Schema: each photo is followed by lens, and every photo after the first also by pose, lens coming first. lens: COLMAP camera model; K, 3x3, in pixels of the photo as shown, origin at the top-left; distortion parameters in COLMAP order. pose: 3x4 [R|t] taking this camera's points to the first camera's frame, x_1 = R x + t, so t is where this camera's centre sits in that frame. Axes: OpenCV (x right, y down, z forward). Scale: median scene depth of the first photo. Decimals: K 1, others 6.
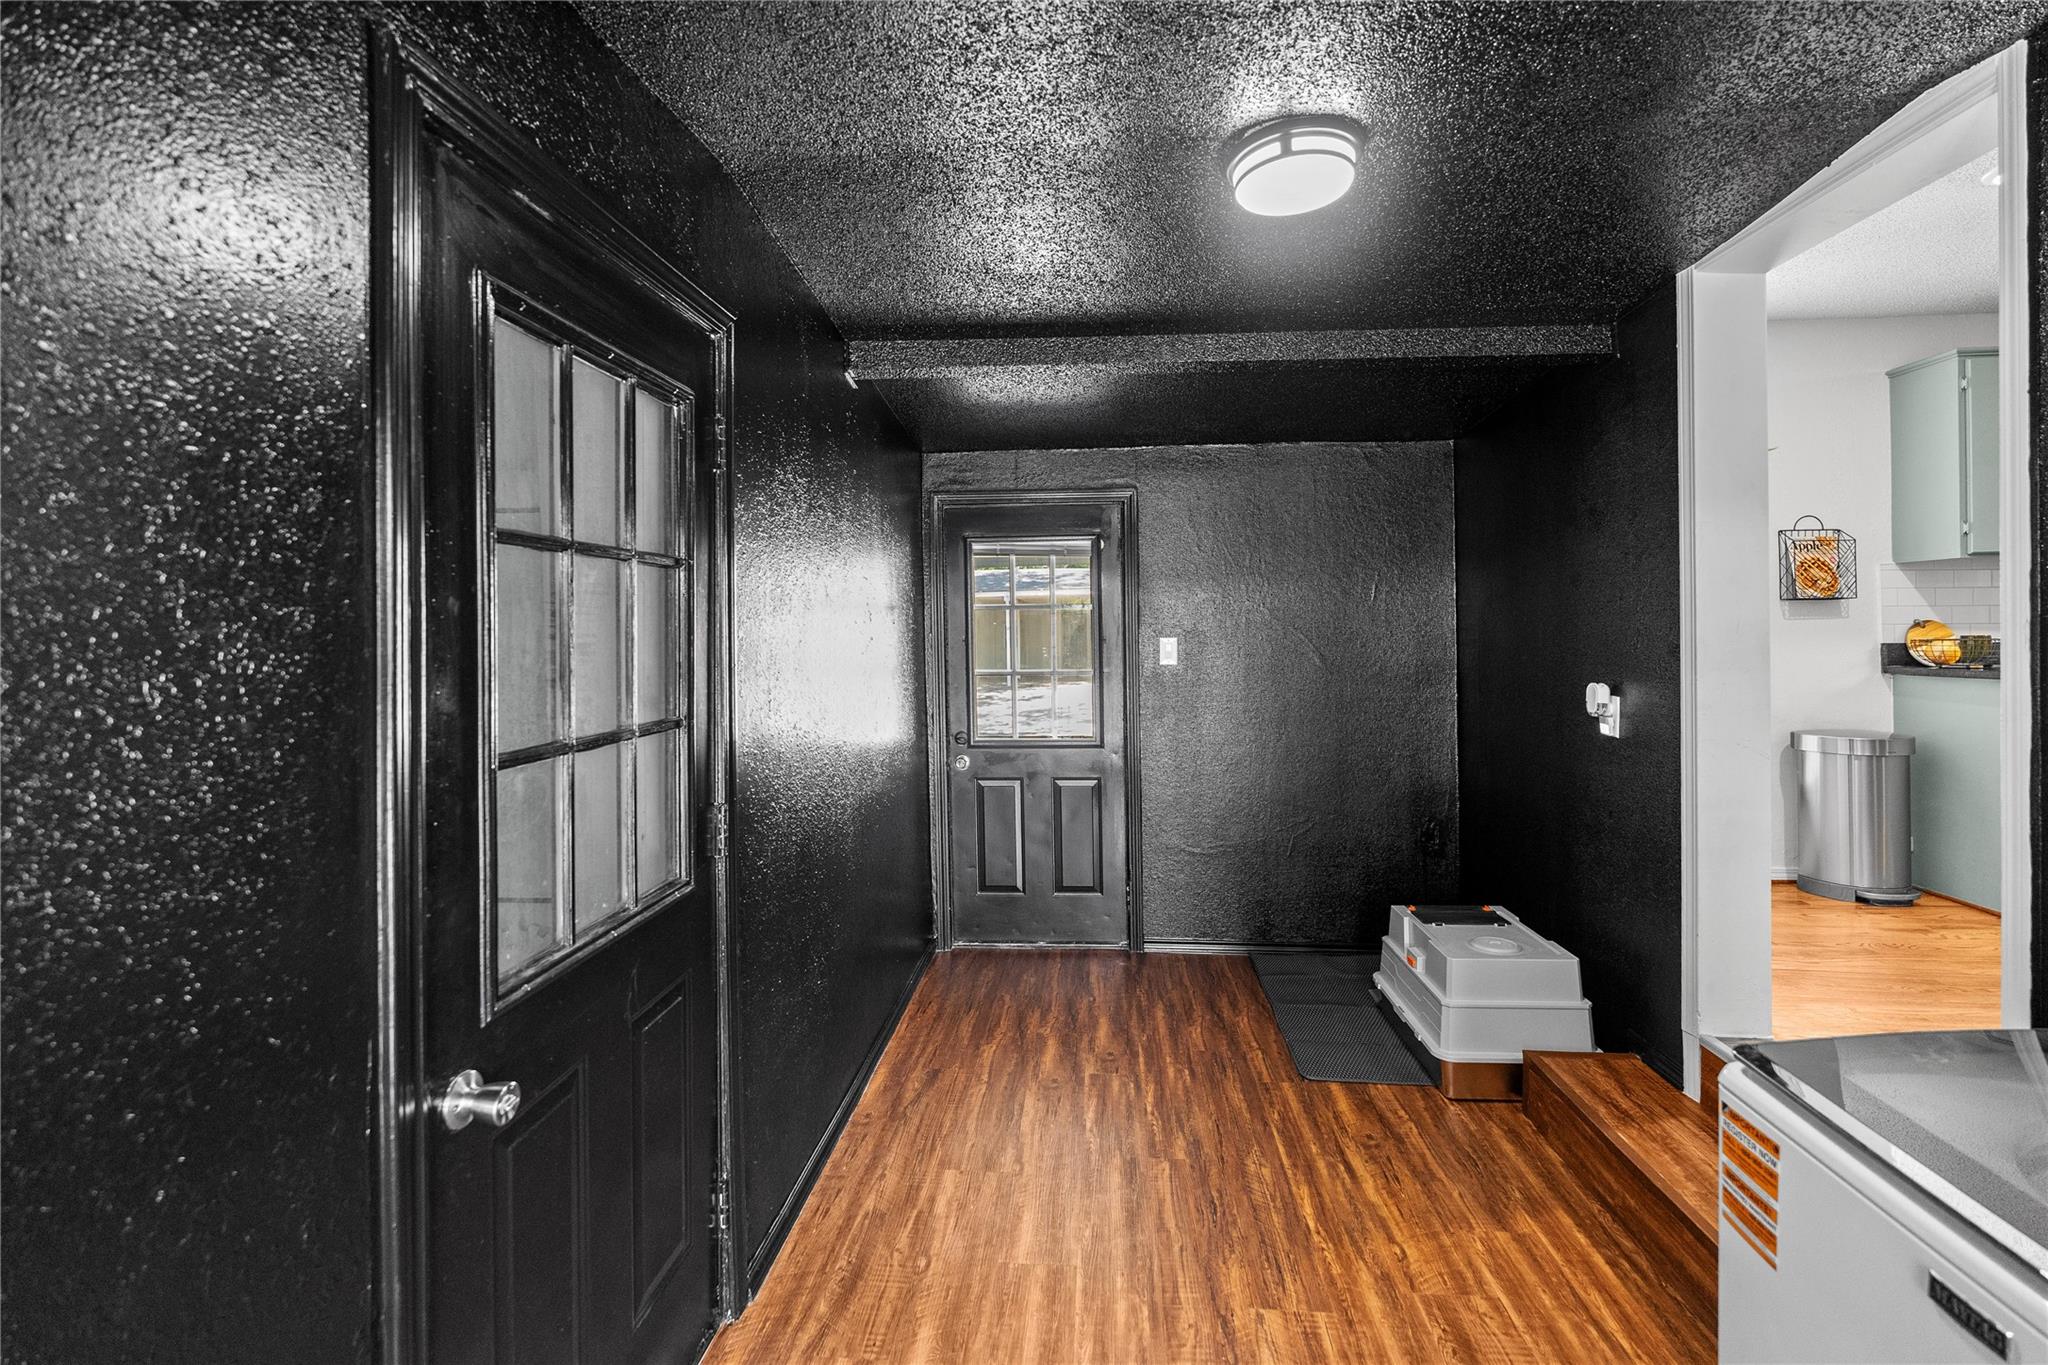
lens RADIAL K [[932.5, 0, 1052.8], [0, 932.5, 626.0], [0, 0, 1]] dist [-0.001357, -0.000926]
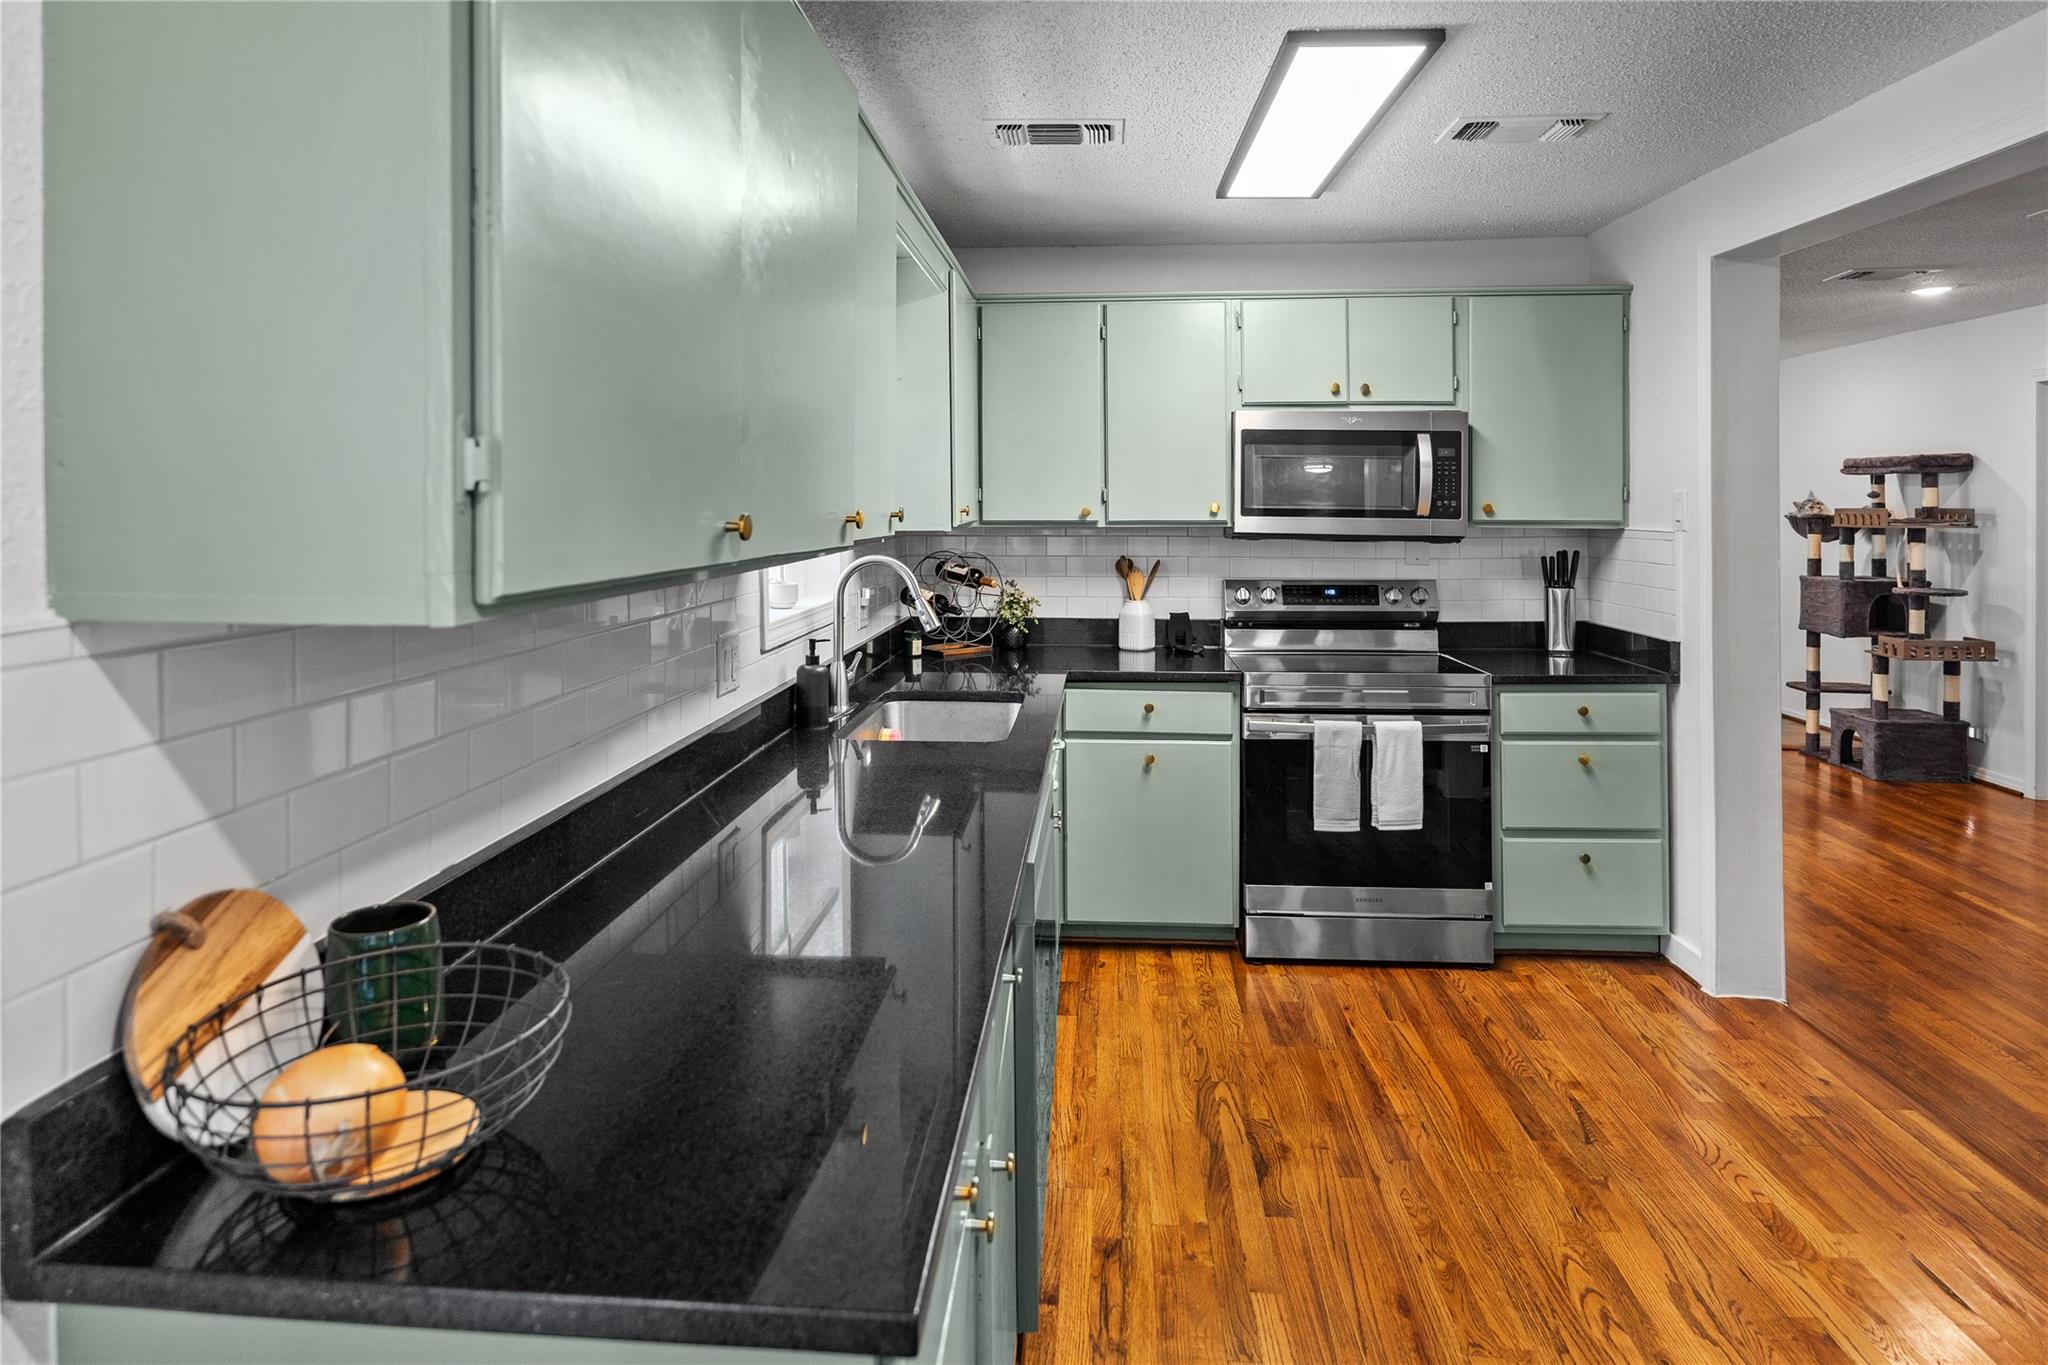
lens RADIAL K [[1126.6, 0, 1018.5], [0, 1126.6, 531.5], [0, 0, 1]] dist [0.003658, 0.002249]
pose [[0.023542, -0.014060, 0.999624, 0.702616], [0.001708, 0.999900, 0.014024, -0.087803], [-0.999721, 0.001377, 0.023564, 0.819982]]
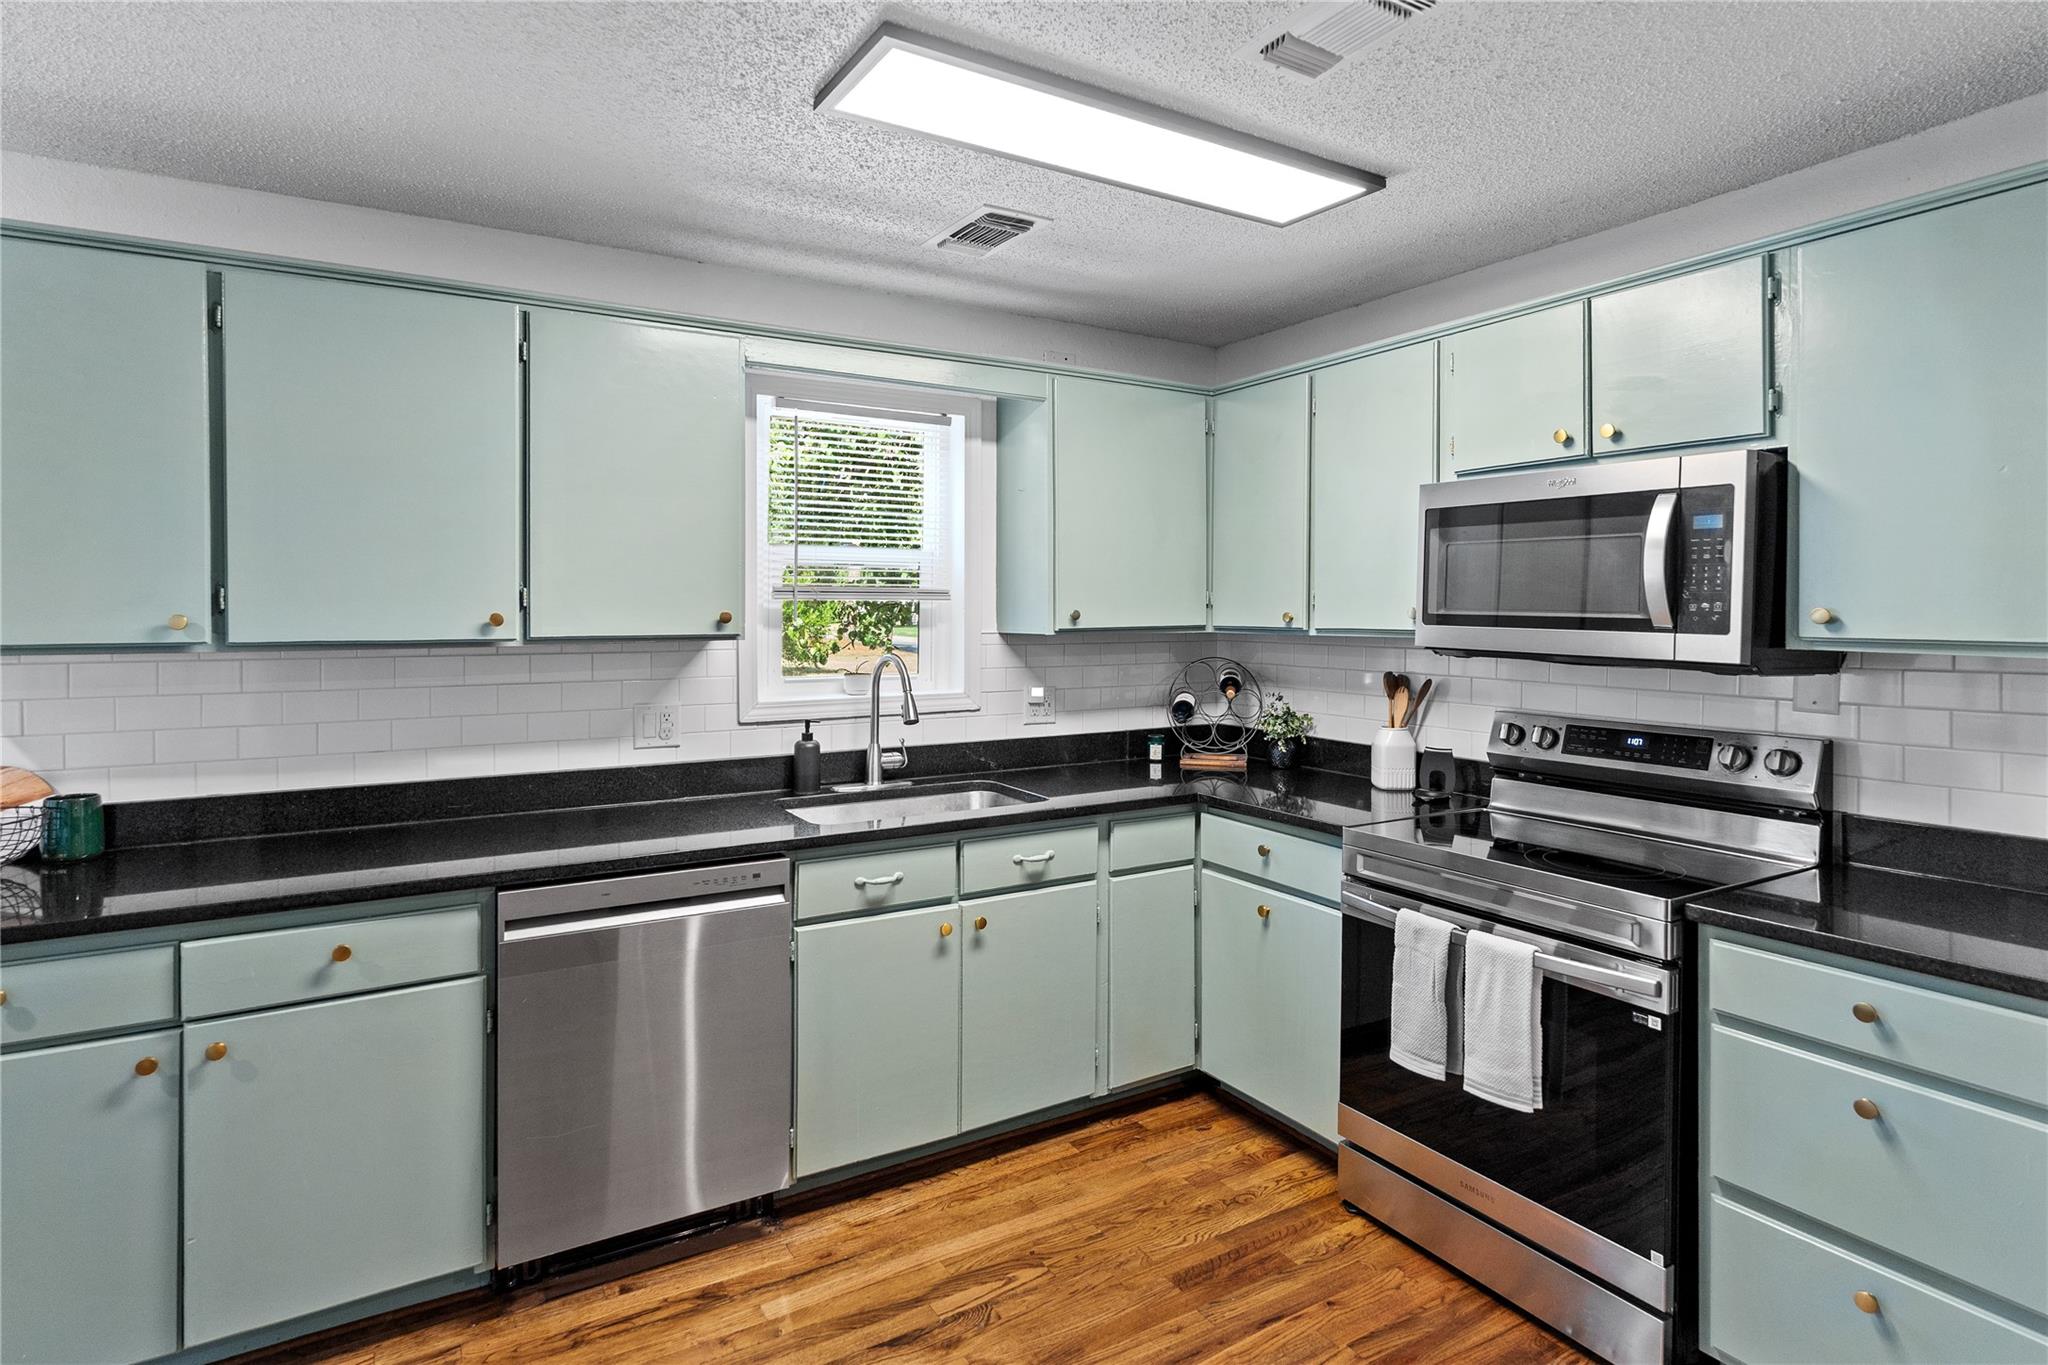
lens RADIAL K [[1011.3, 0, 944.6], [0, 1011.3, 627.6], [0, 0, 1]] dist [-0.001434, 0.000493]
pose [[0.831005, -0.001989, 0.556262, 1.063623], [-0.006016, 0.999903, 0.012563, -0.091750], [-0.556233, -0.013786, 0.830912, 0.266157]]
